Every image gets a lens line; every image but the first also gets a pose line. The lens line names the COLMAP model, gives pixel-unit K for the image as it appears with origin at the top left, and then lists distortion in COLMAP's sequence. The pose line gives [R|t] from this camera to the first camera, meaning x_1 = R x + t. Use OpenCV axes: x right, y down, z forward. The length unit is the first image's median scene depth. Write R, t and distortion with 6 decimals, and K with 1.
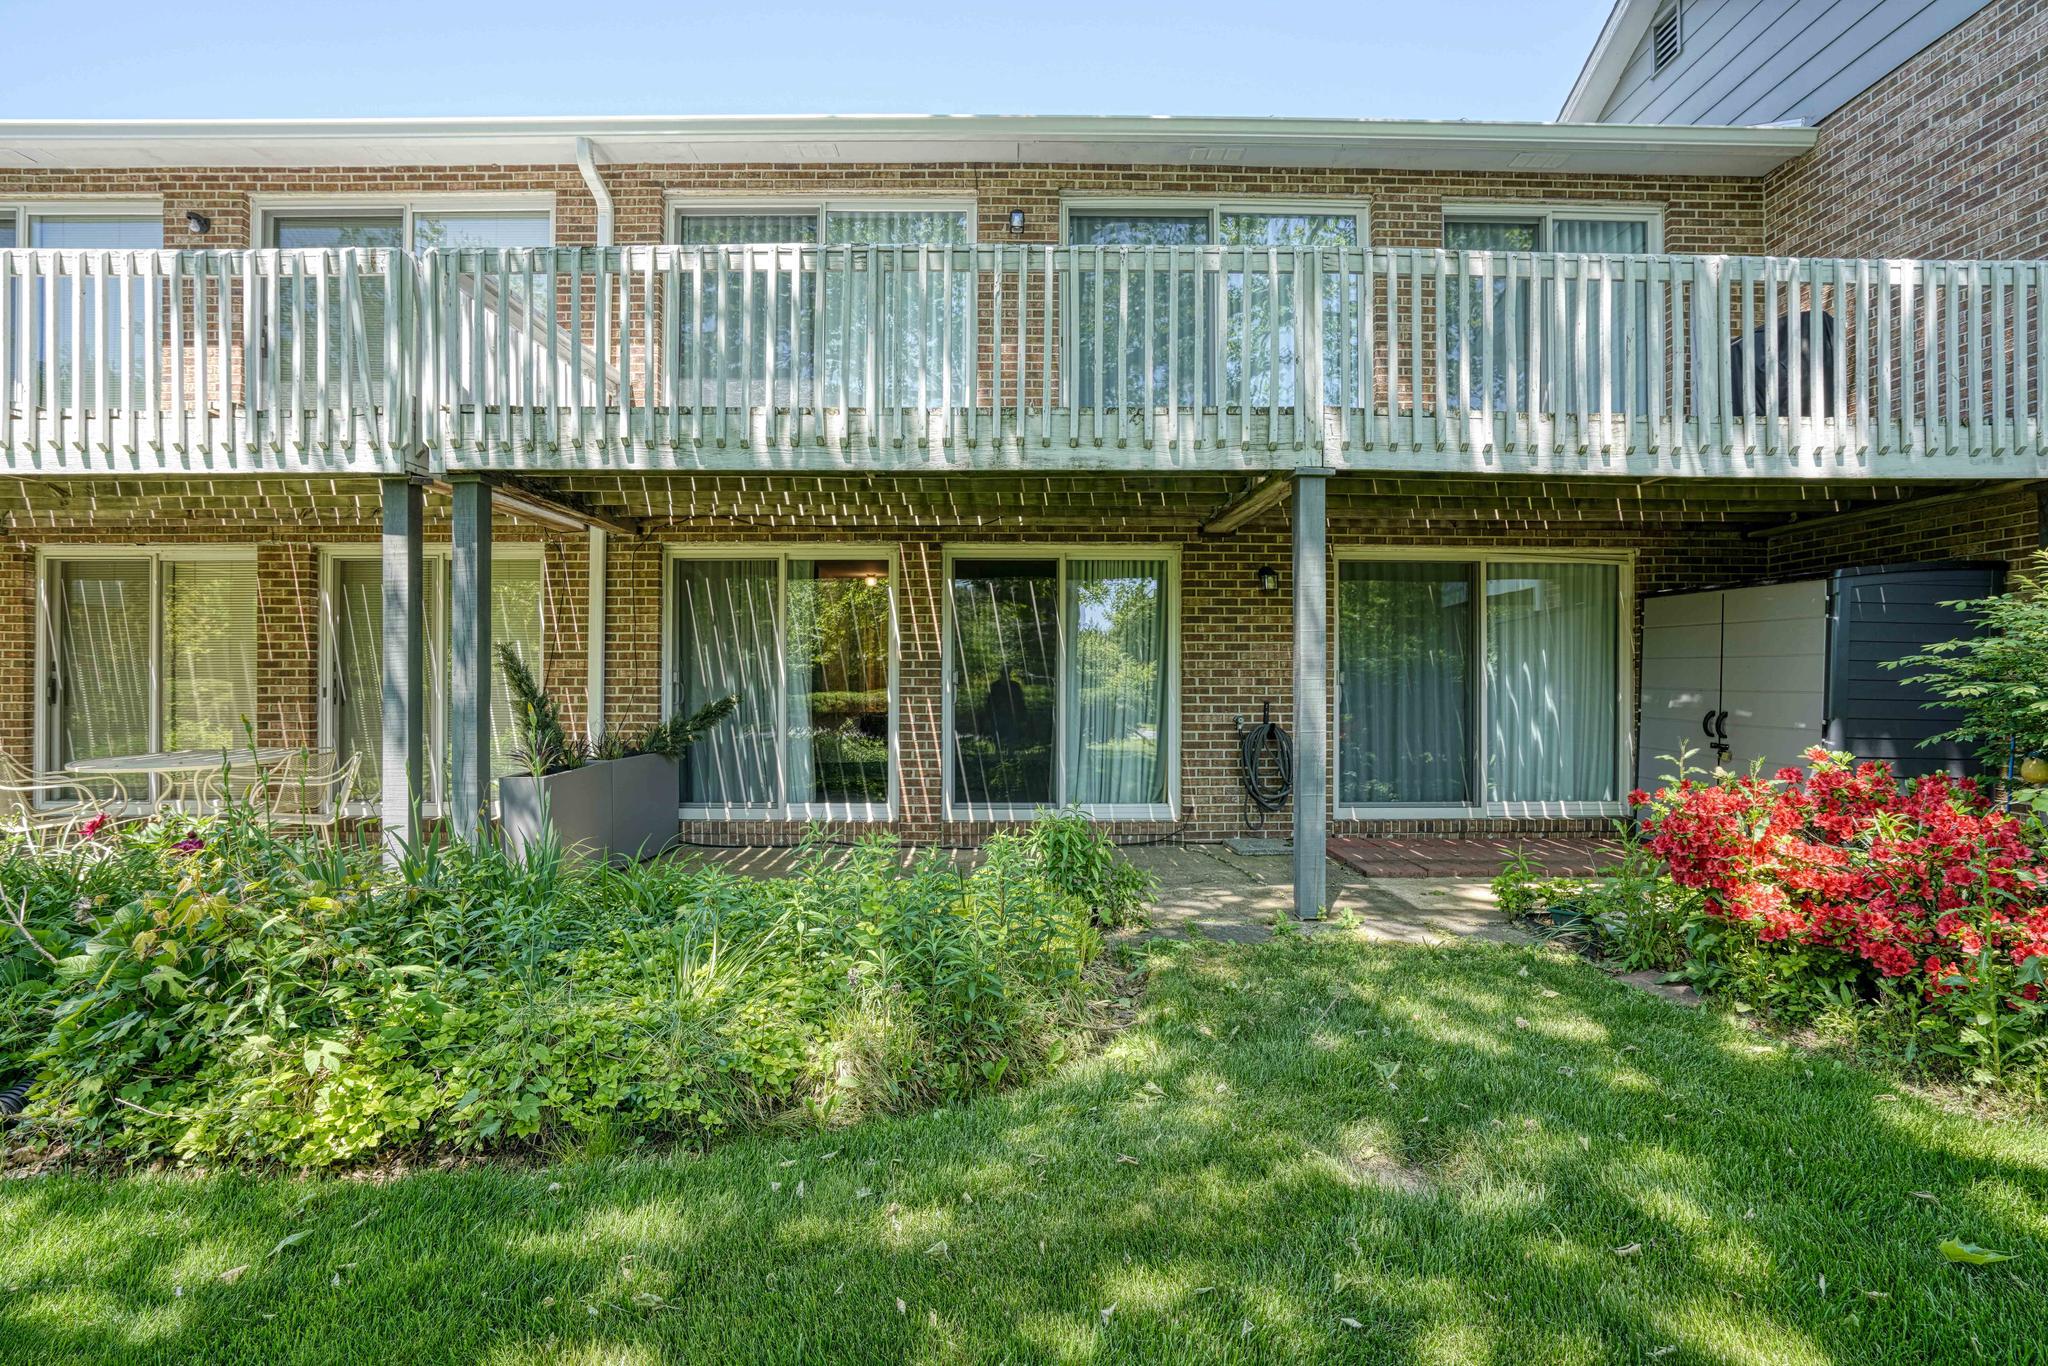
lens RADIAL K [[990.8, 0, 1025.4], [0, 990.8, 687.2], [0, 0, 1]] dist [-0.044312, 0.016417]
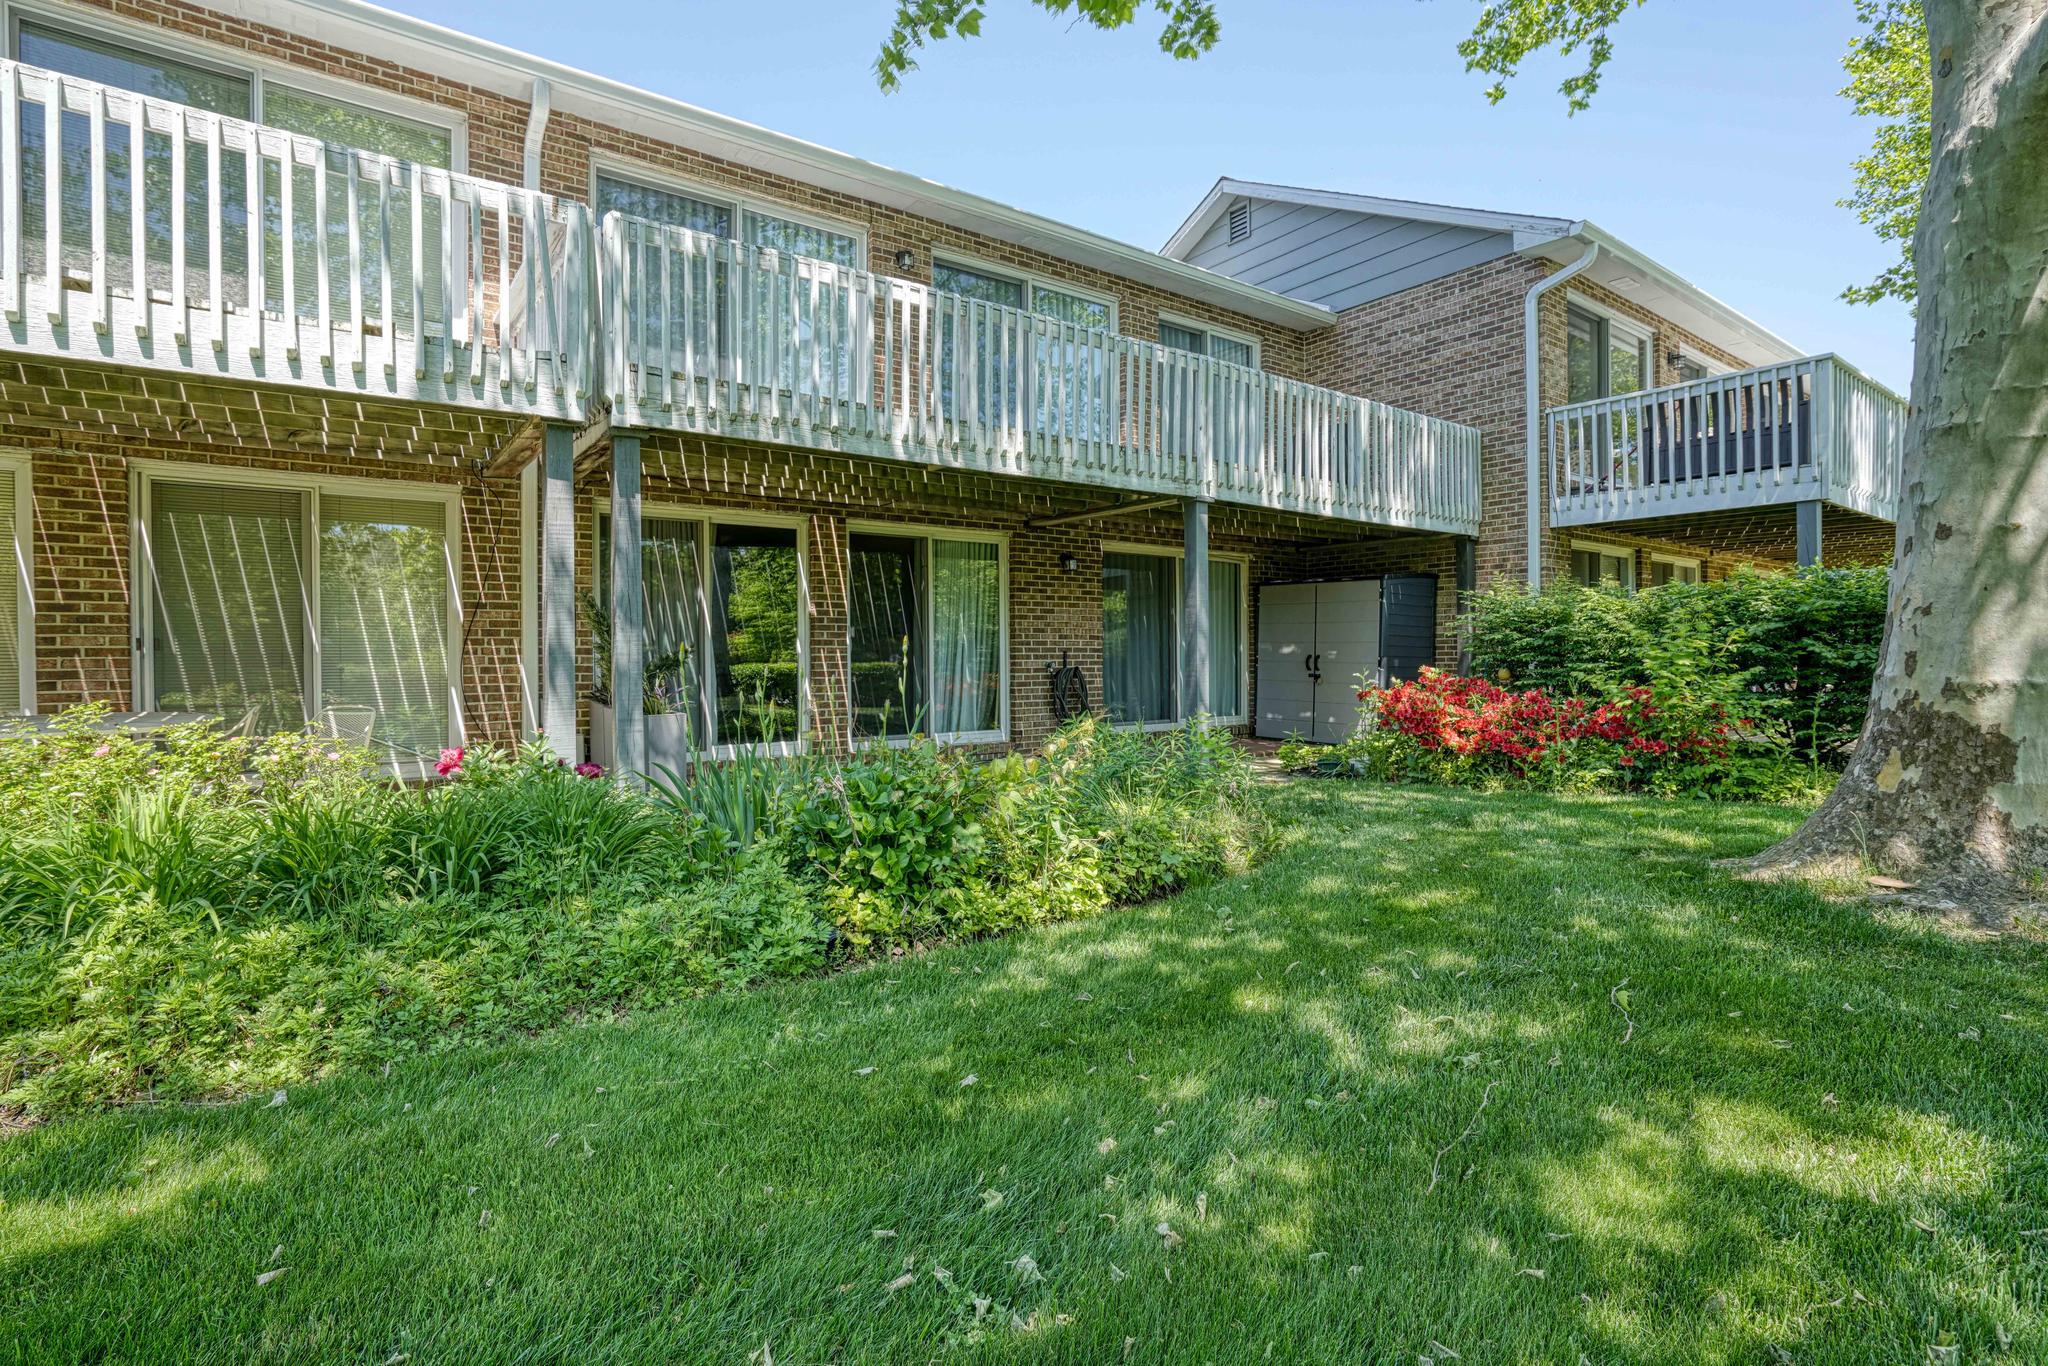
lens RADIAL K [[990.8, 0, 1037.5], [0, 990.8, 672.2], [0, 0, 1]] dist [-0.044312, 0.016417]
pose [[0.806228, -0.014613, 0.591424, -0.608772], [0.008907, 0.999881, 0.012563, 0.025887], [-0.591538, -0.004861, 0.806263, -0.088202]]
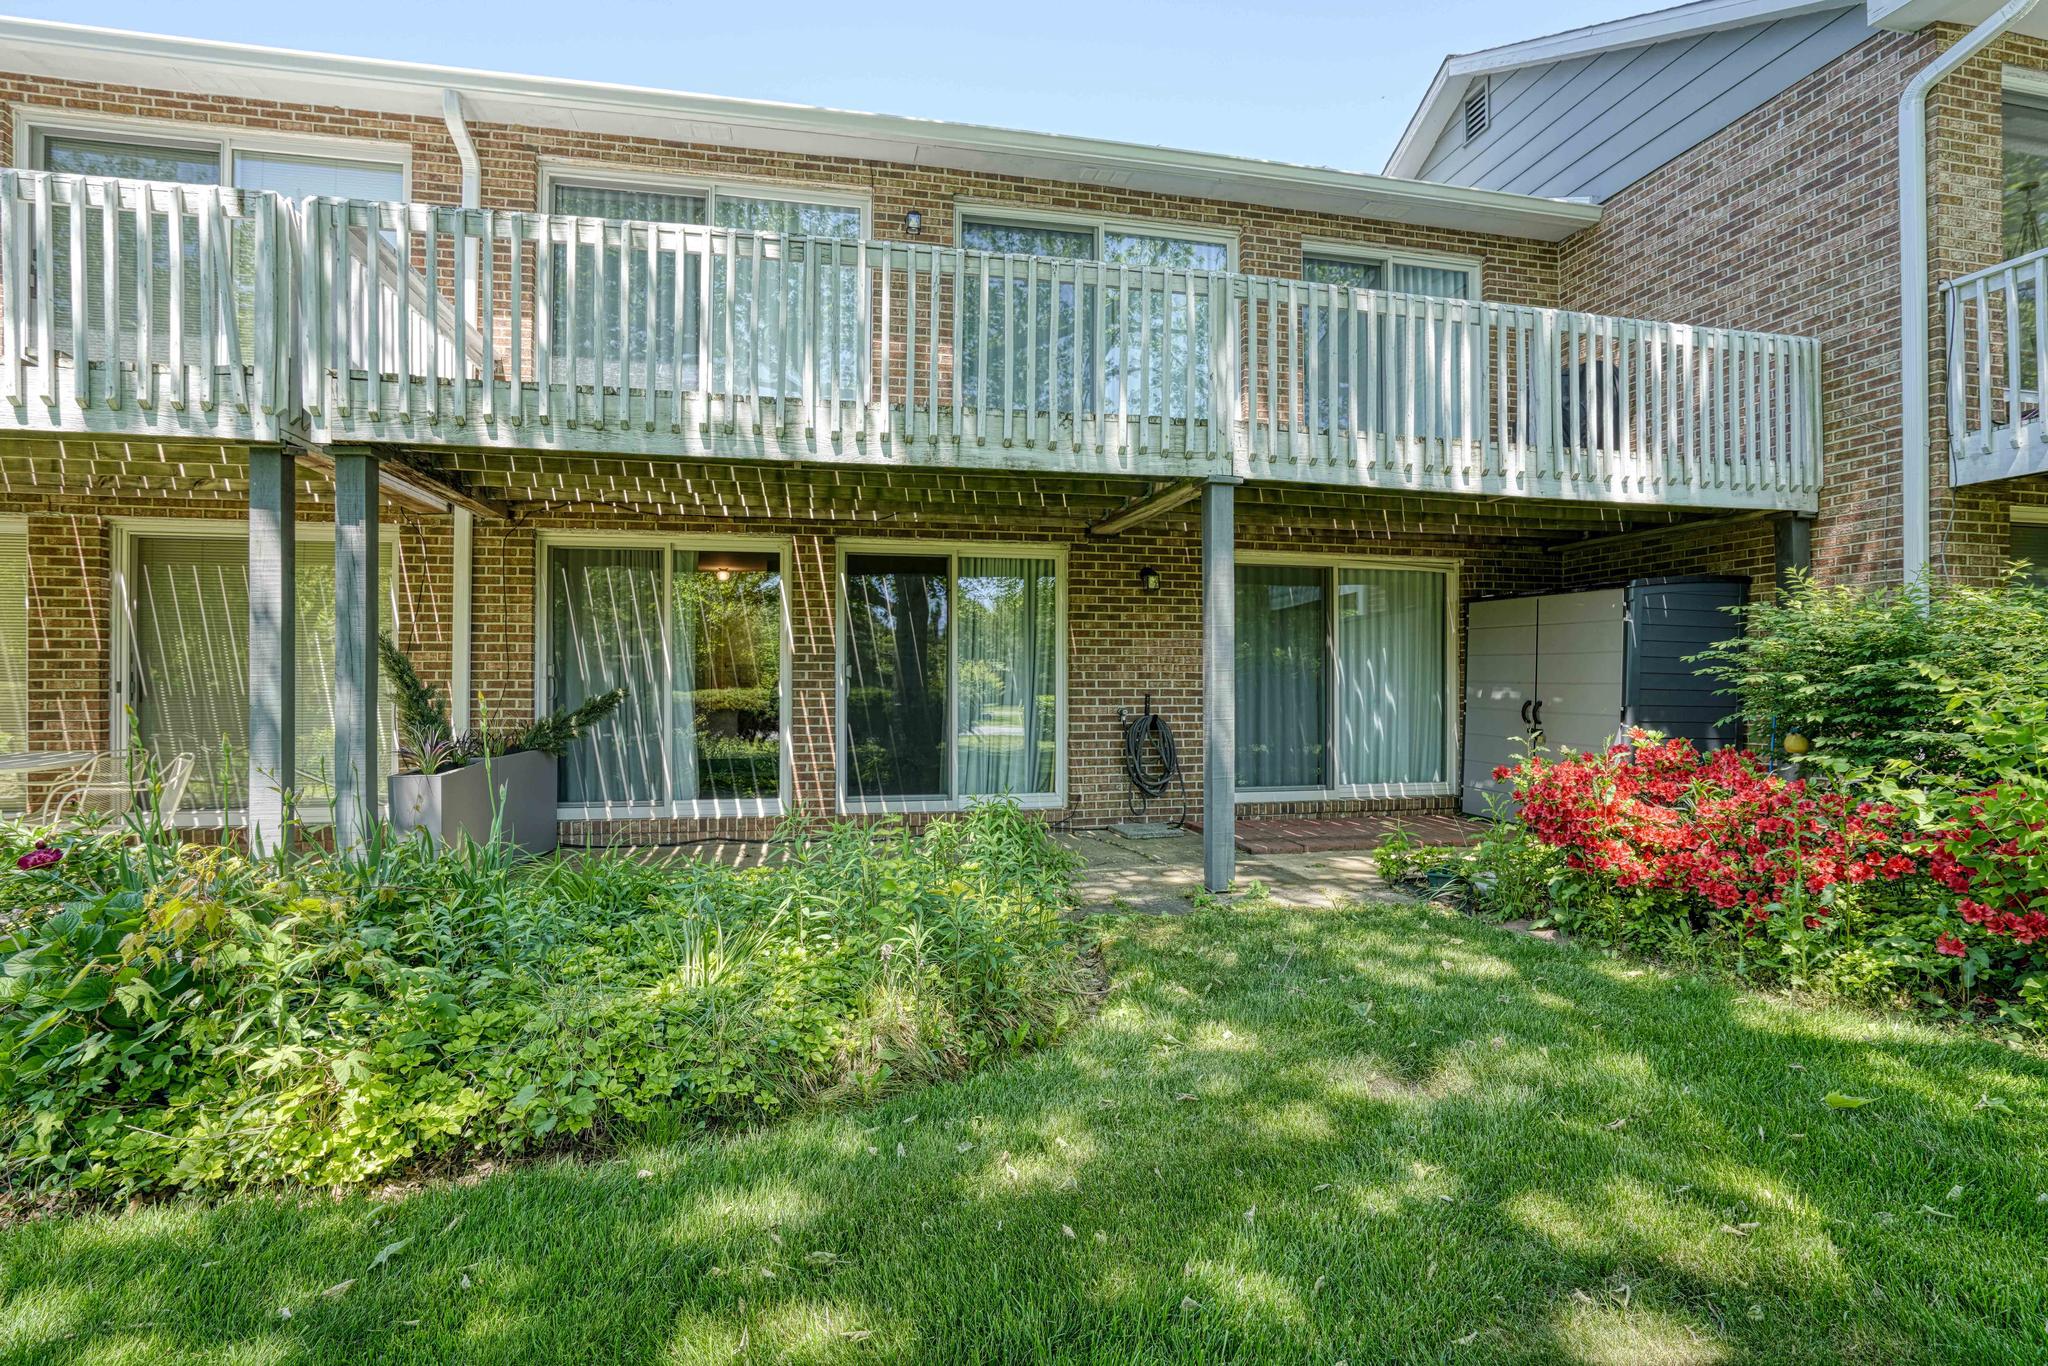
lens RADIAL K [[990.8, 0, 1030.0], [0, 990.8, 684.0], [0, 0, 1]] dist [-0.044312, 0.016417]
pose [[0.979024, -0.000788, 0.203743, -0.097516], [0.001625, 0.999991, -0.003942, 0.007205], [-0.203738, 0.004191, 0.979017, -0.015867]]
